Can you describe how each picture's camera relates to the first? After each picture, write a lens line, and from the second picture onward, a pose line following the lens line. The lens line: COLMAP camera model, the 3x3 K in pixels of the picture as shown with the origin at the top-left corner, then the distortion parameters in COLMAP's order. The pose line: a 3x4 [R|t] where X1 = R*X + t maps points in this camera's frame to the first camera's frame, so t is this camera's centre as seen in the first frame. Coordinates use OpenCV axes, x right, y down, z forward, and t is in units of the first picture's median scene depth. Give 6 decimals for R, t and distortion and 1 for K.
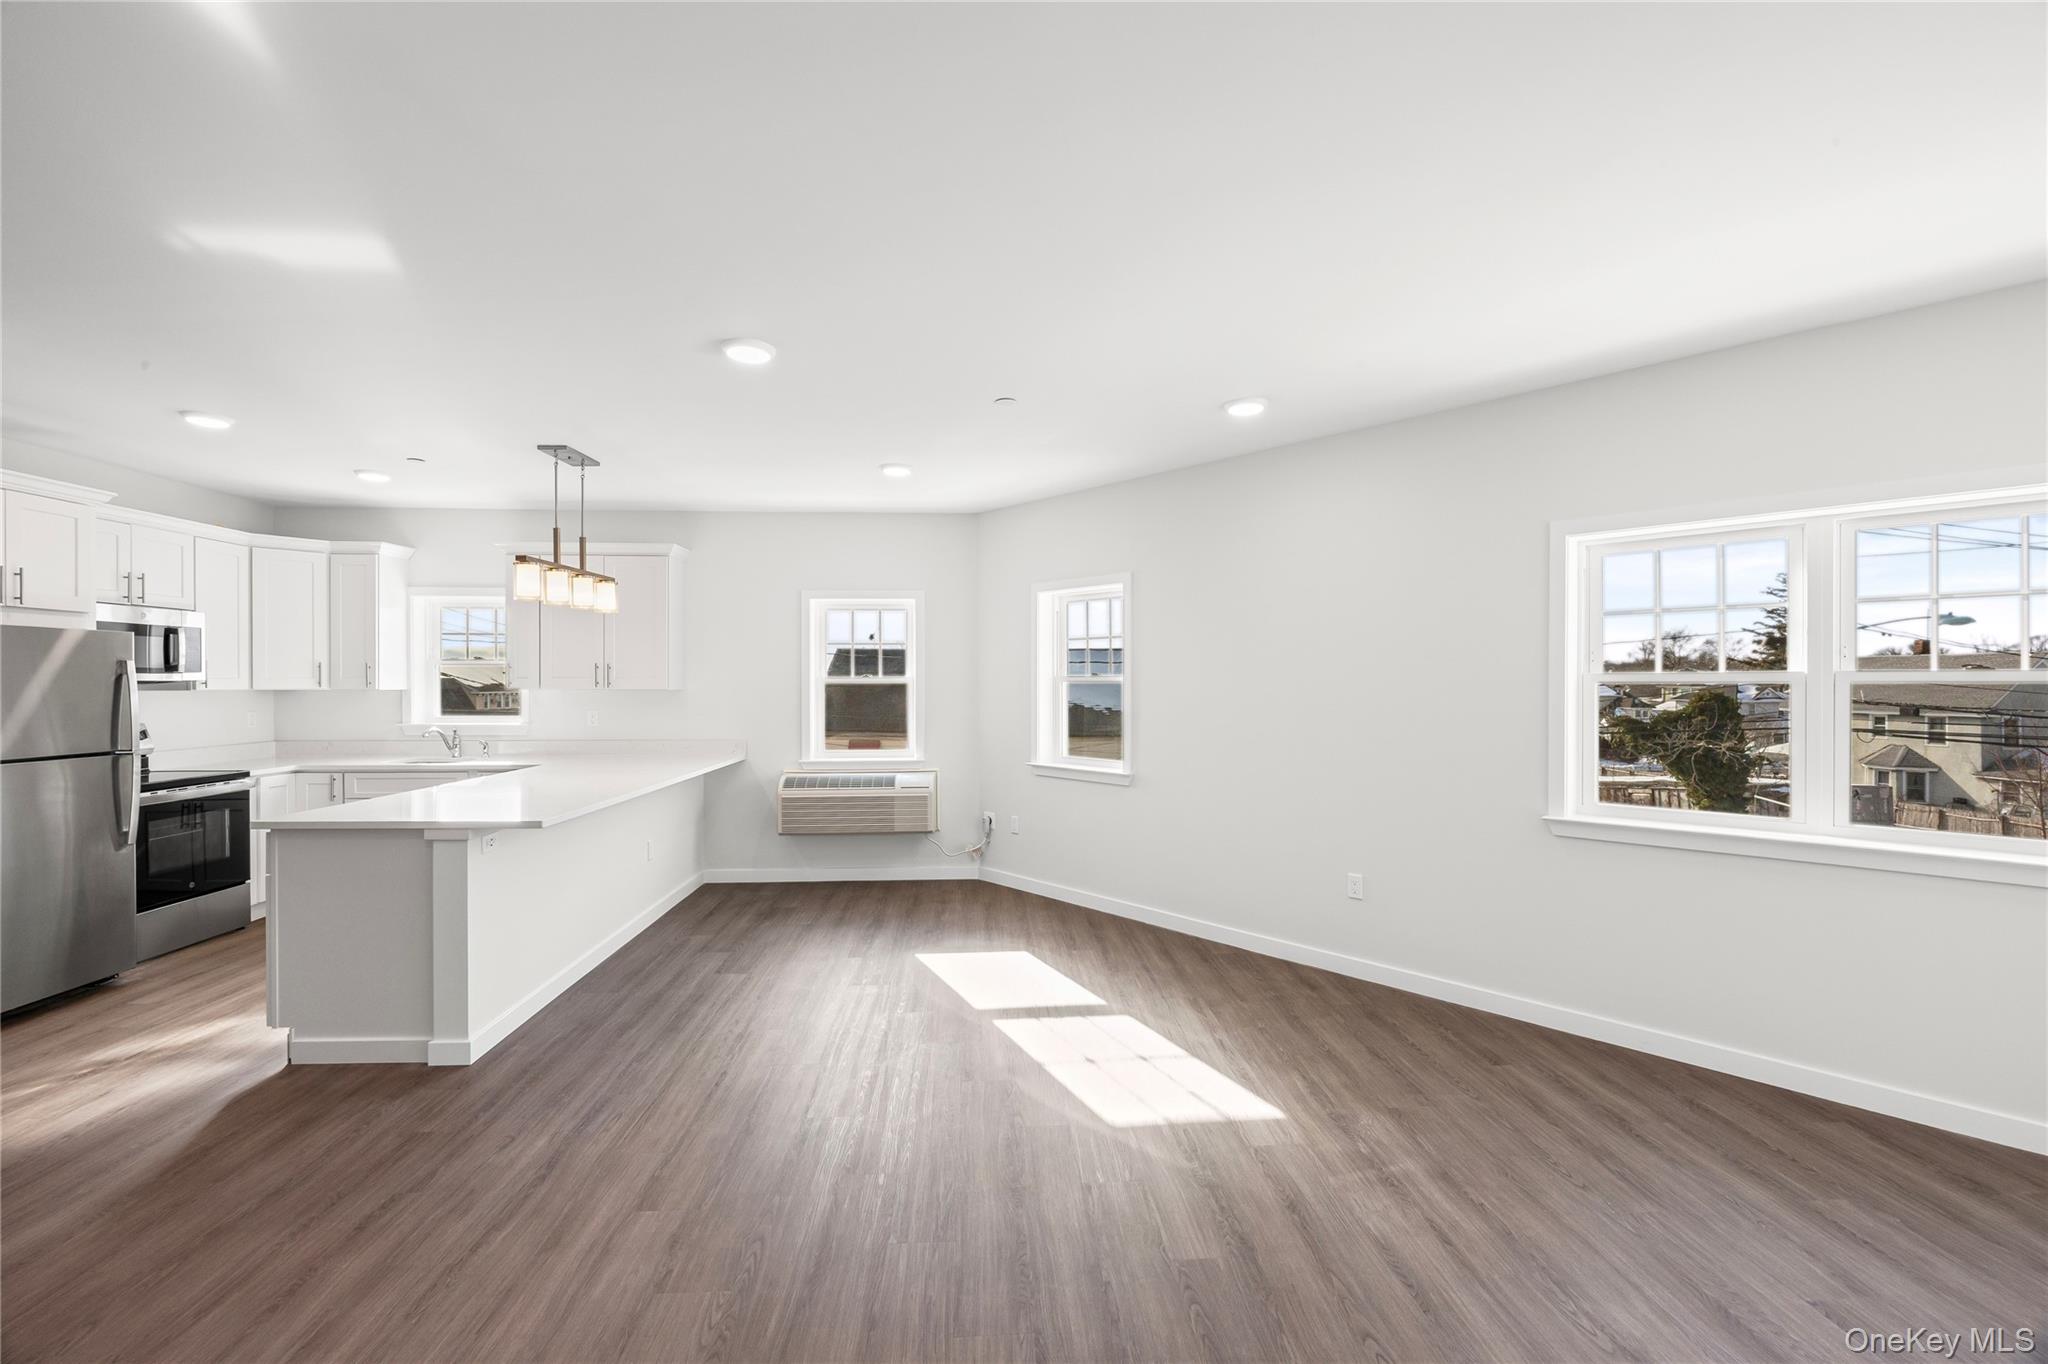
lens RADIAL K [[870.7, 0, 1024.0], [0, 870.7, 683.9], [0, 0, 1]] dist [-0.008765, 0.000053]
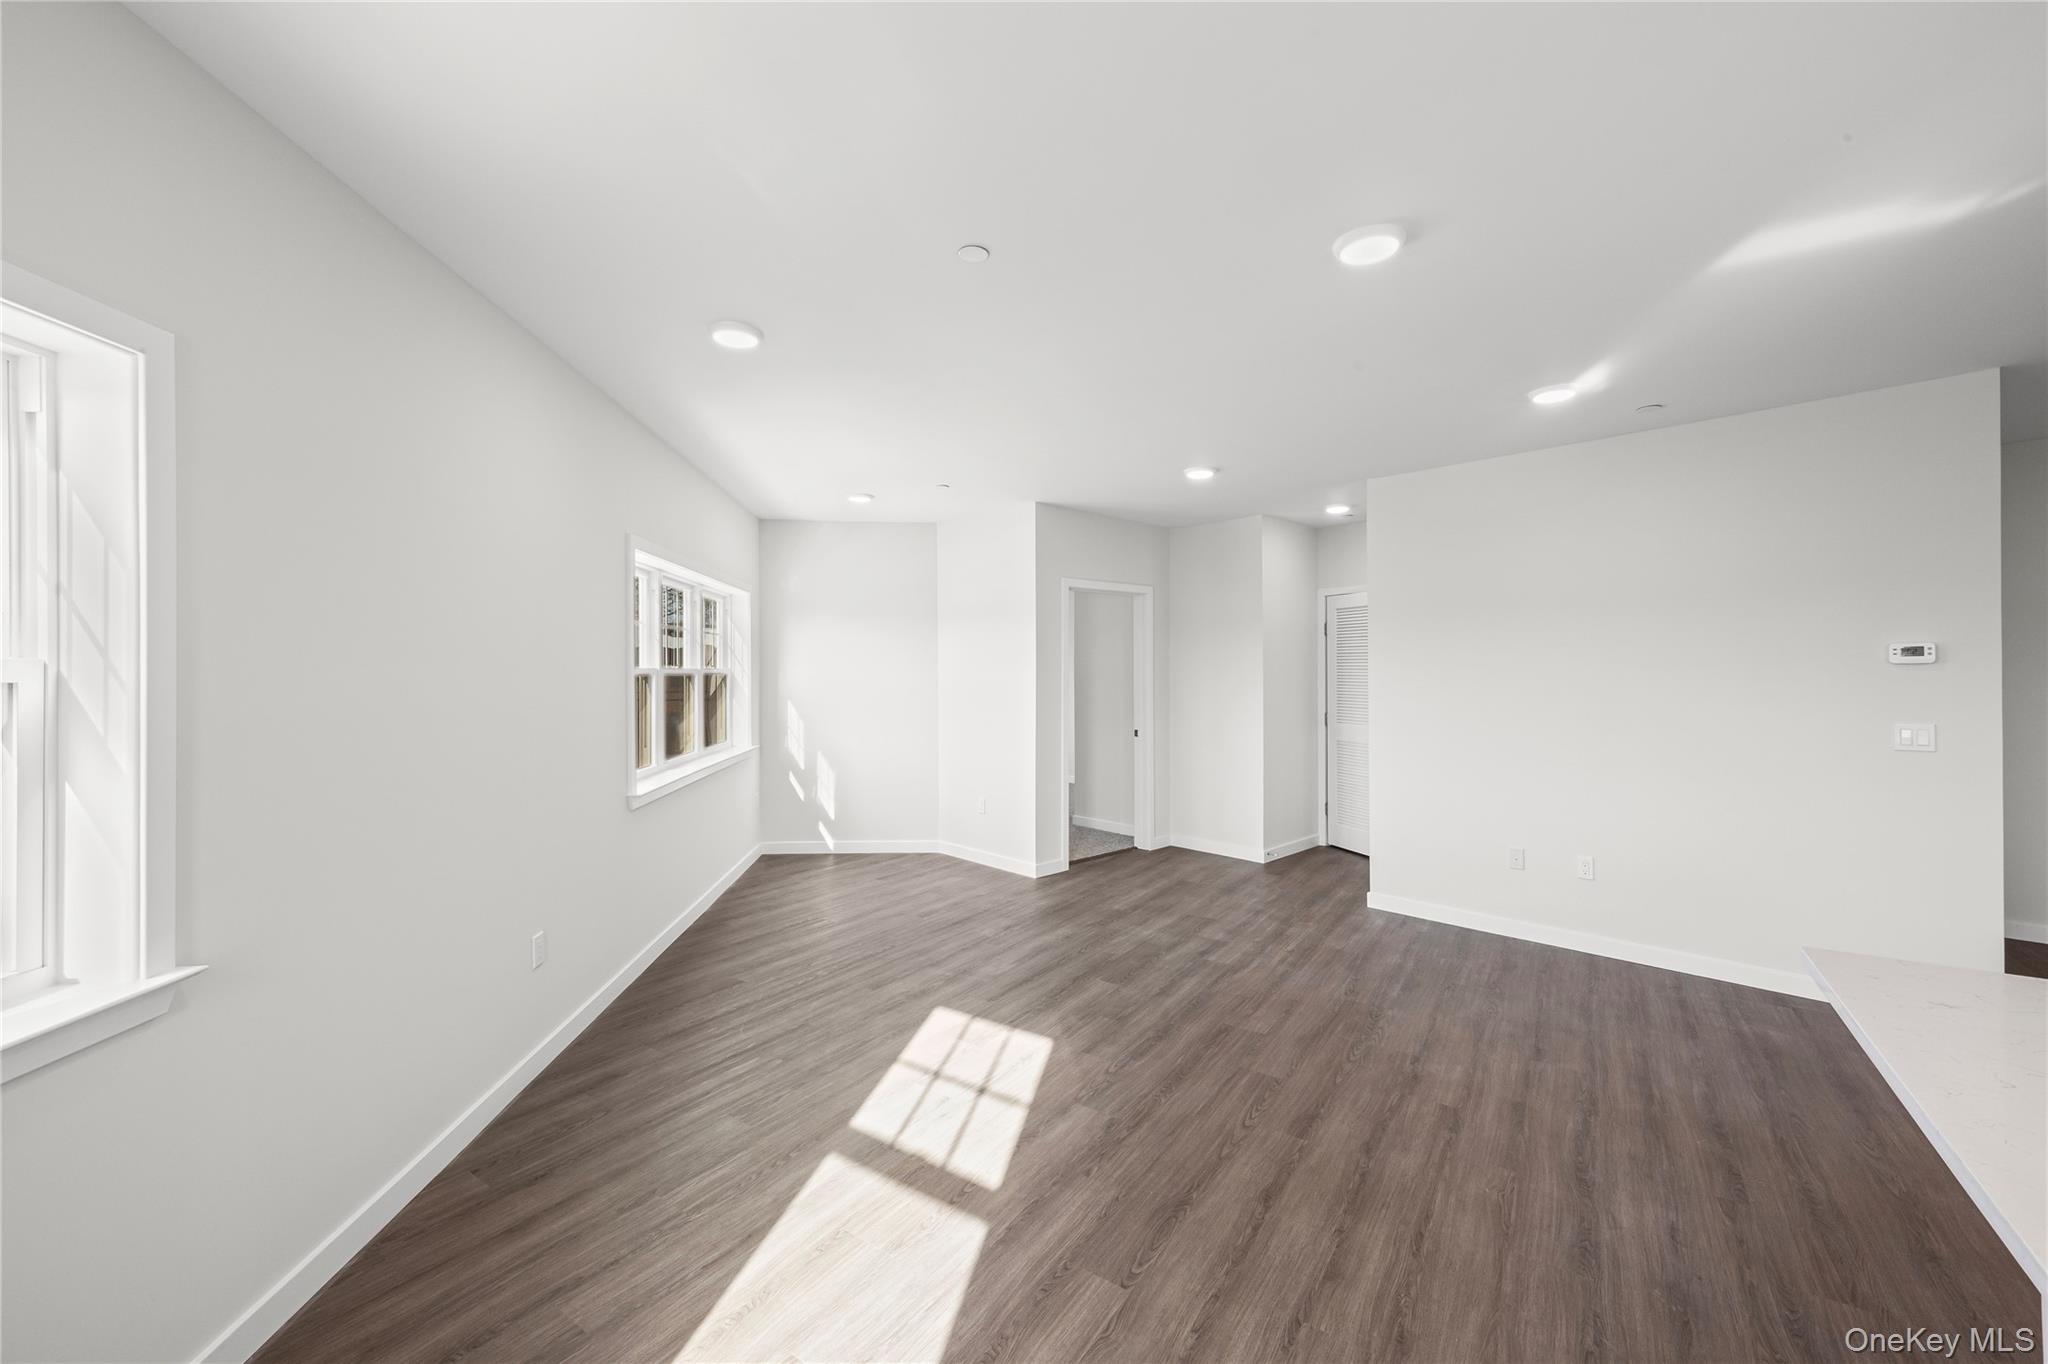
lens RADIAL K [[819.4, 0, 1026.4], [0, 819.4, 672.8], [0, 0, 1]] dist [0.010674, 0.000123]
pose [[-0.795417, -0.000269, 0.606062, -0.299084], [0.004047, 0.999975, 0.005755, -0.006019], [-0.606049, 0.007031, -0.795397, 1.024121]]
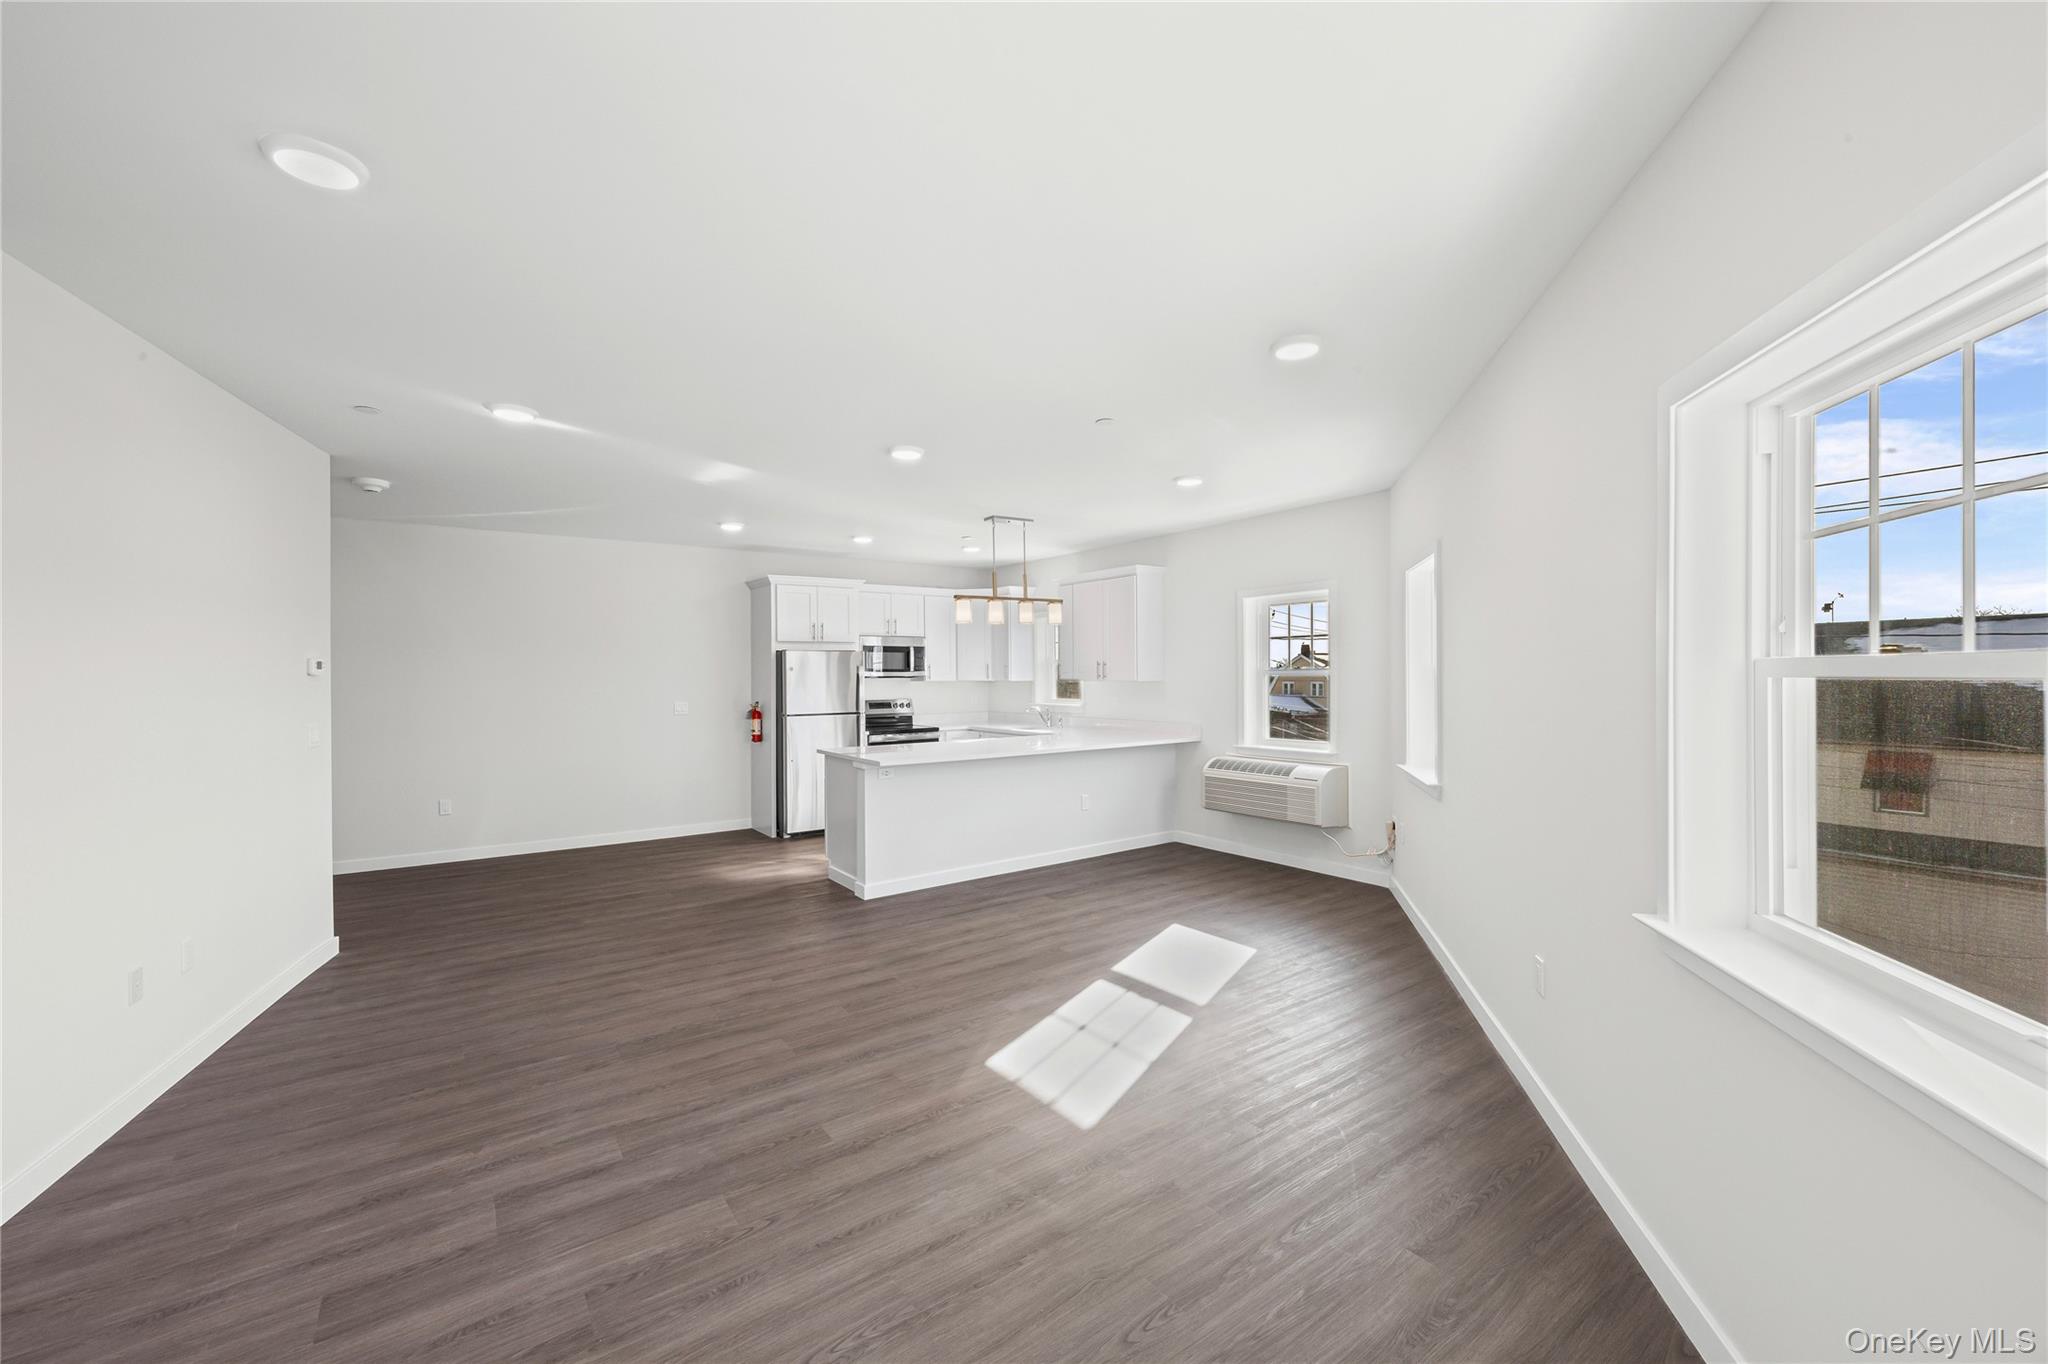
lens RADIAL K [[819.4, 0, 1016.9], [0, 819.4, 683.7], [0, 0, 1]] dist [0.010674, 0.000123]
pose [[0.524160, 0.004255, -0.851609, 0.555751], [0.005843, 0.999946, 0.008592, -0.000840], [0.851600, -0.009479, 0.524107, 0.250132]]
